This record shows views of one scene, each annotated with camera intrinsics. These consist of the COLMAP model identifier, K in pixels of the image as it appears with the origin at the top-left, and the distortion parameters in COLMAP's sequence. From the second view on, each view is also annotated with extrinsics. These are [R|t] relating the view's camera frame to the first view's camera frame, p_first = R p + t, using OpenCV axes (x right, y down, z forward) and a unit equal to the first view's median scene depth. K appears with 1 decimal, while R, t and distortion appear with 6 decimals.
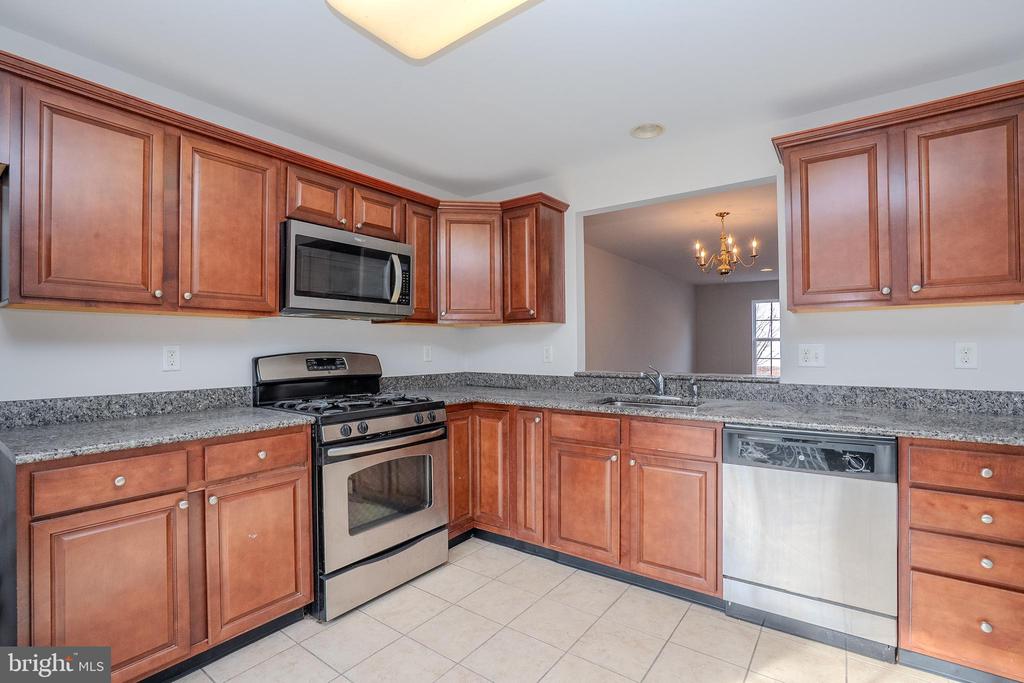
lens RADIAL K [[471.2, 0, 508.3], [0, 471.2, 342.5], [0, 0, 1]] dist [-0.050145, 0.015553]
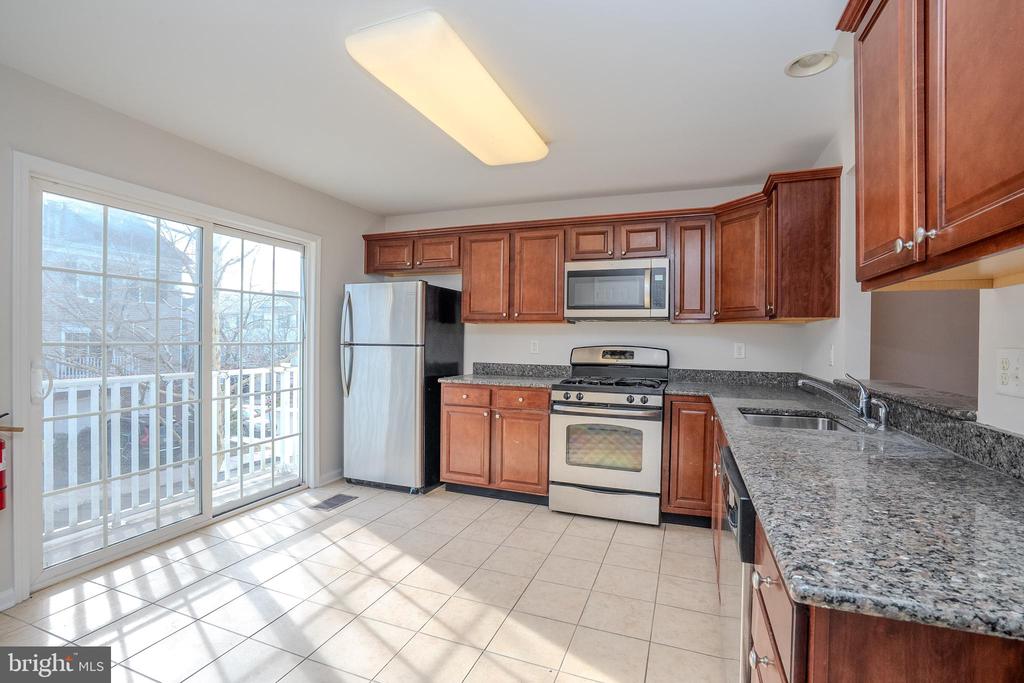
lens RADIAL K [[471.2, 0, 512.2], [0, 471.2, 342.0], [0, 0, 1]] dist [-0.050145, 0.015553]
pose [[0.265387, 0.014365, -0.964035, 1.051123], [-0.004936, 0.999896, 0.013541, -0.010304], [0.964129, 0.001164, 0.265430, 0.388959]]
